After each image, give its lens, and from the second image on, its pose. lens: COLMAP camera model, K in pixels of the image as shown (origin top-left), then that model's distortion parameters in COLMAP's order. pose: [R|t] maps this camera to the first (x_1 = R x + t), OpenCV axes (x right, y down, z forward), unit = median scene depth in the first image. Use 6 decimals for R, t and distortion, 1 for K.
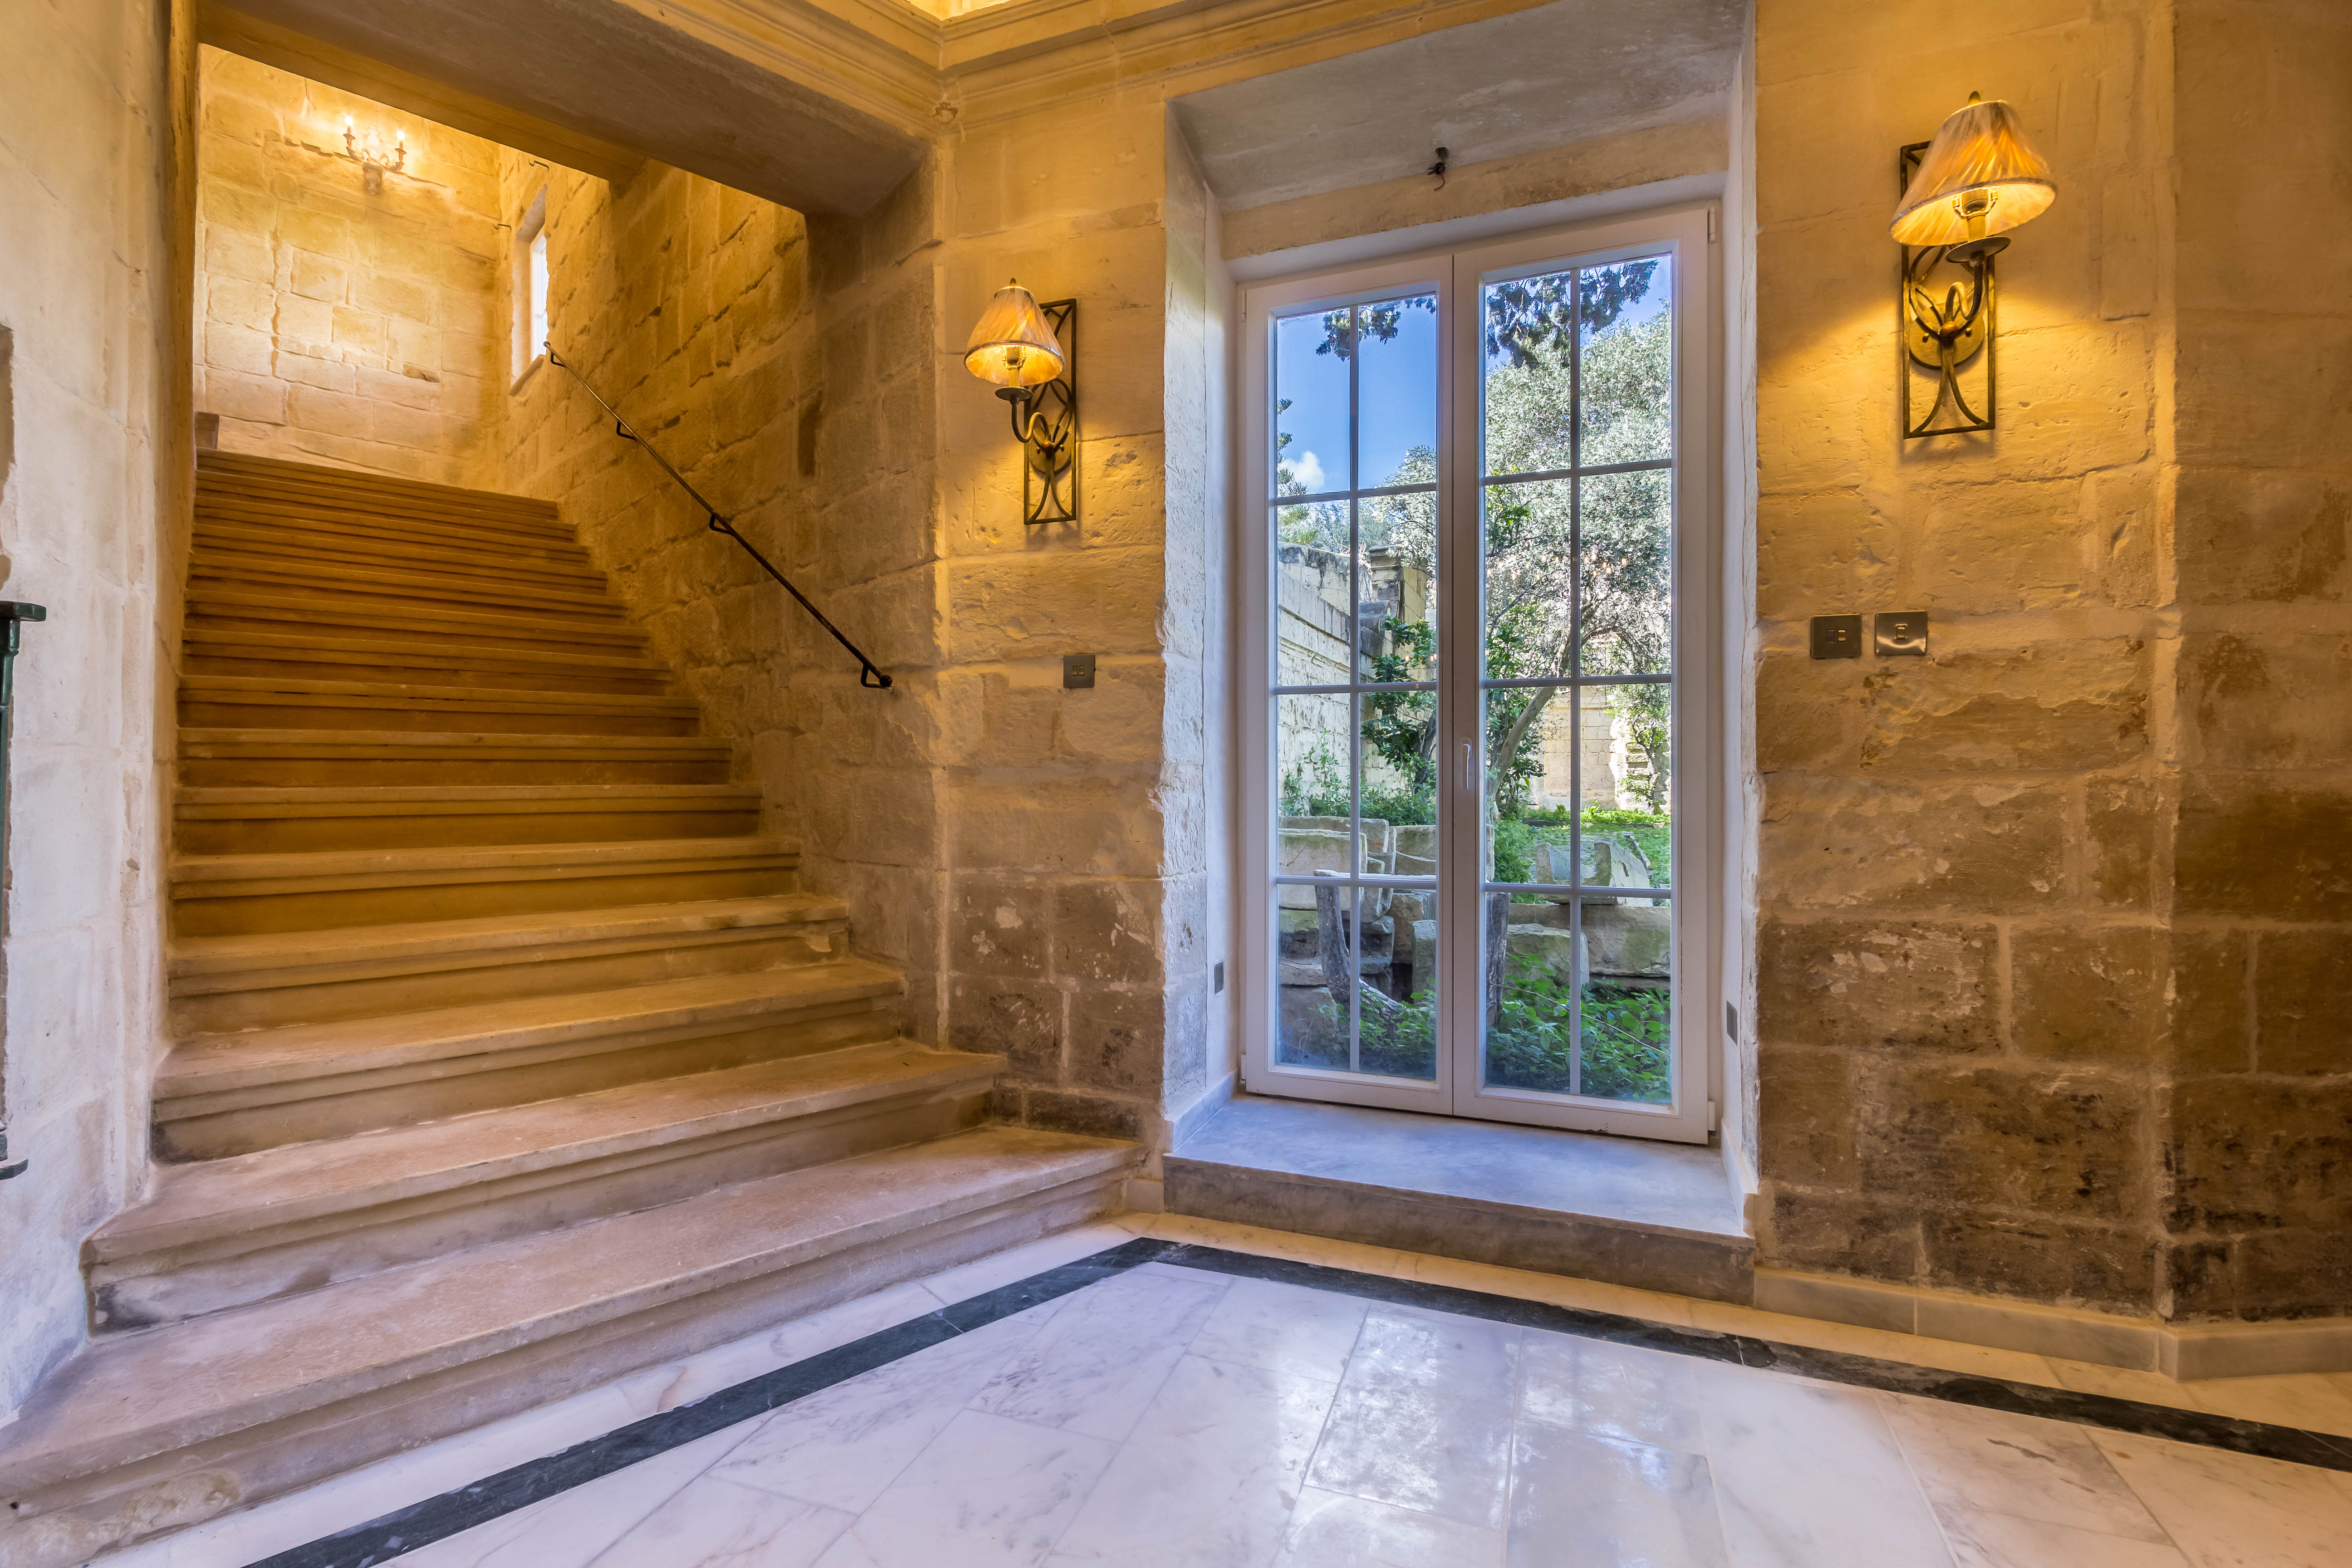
lens RADIAL K [[1069.0, 0, 1176.0], [0, 1069.0, 784.0], [0, 0, 1]] dist [0.003531, 0.000107]
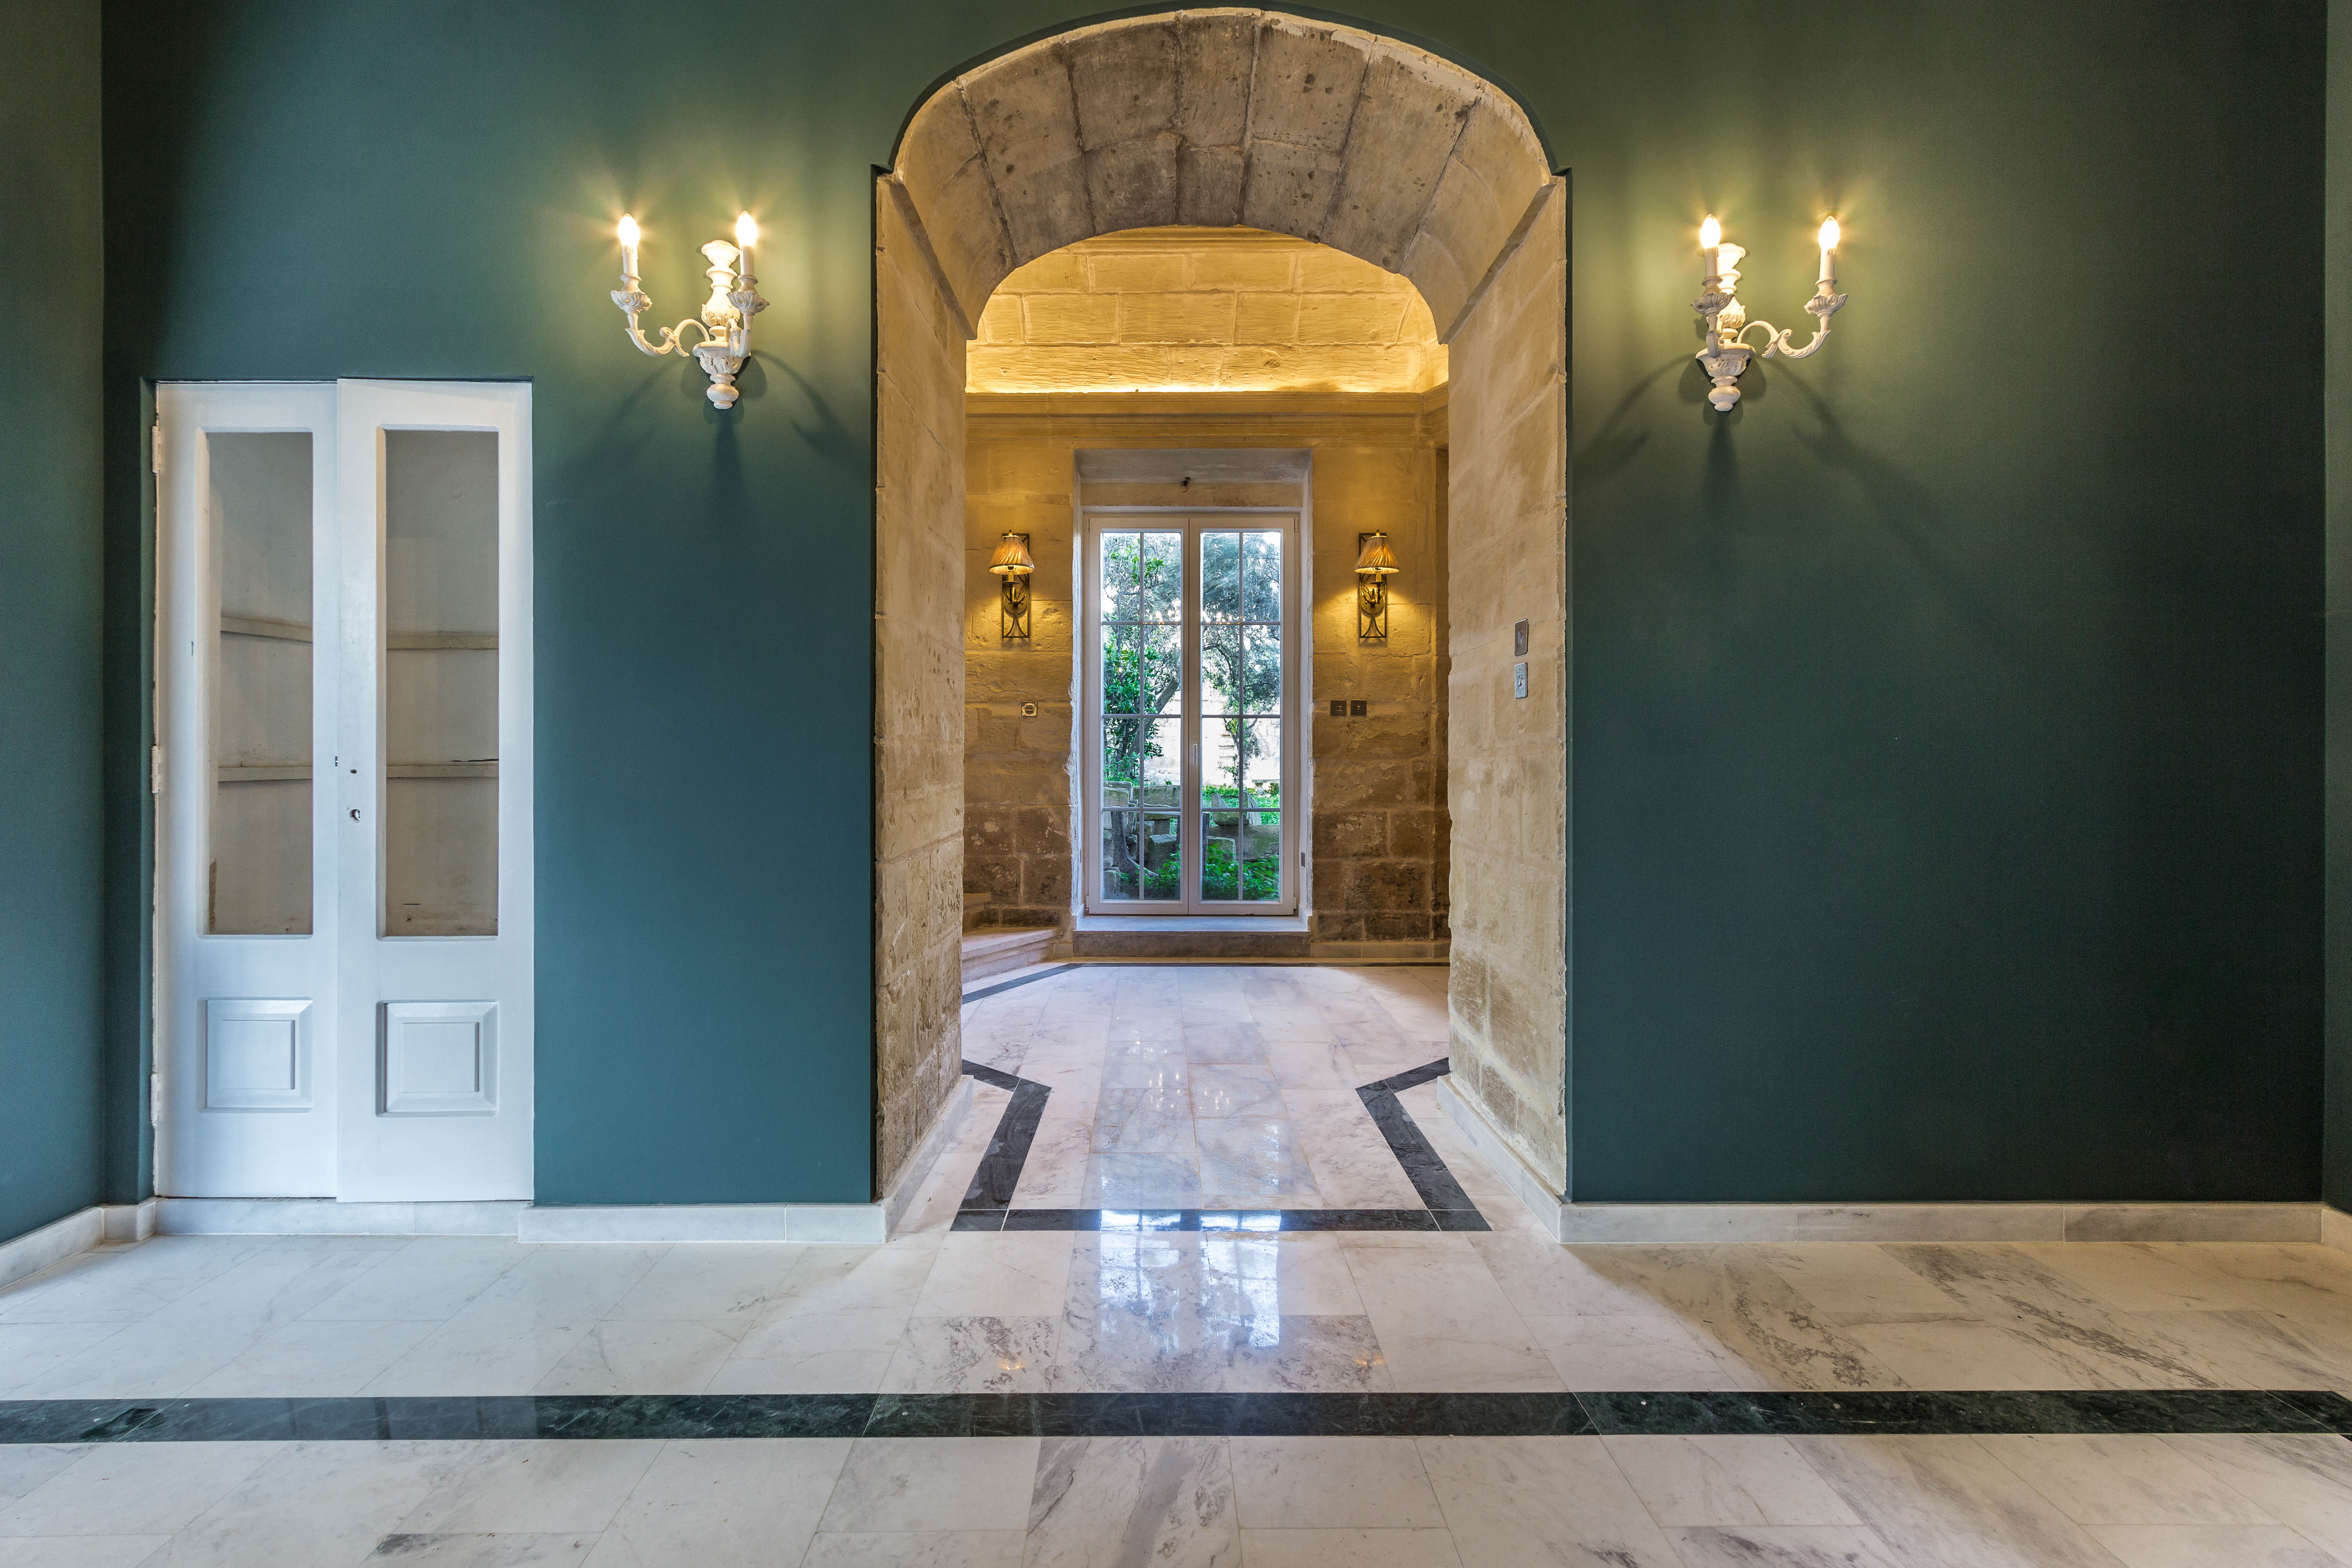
lens RADIAL K [[1080.4, 0, 1171.8], [0, 1080.4, 775.5], [0, 0, 1]] dist [0.002208, 0.000823]
pose [[0.933759, -0.003405, 0.357886, -0.622377], [-0.000749, 0.999934, 0.011470, 0.002256], [-0.357902, -0.010978, 0.933695, -1.155869]]
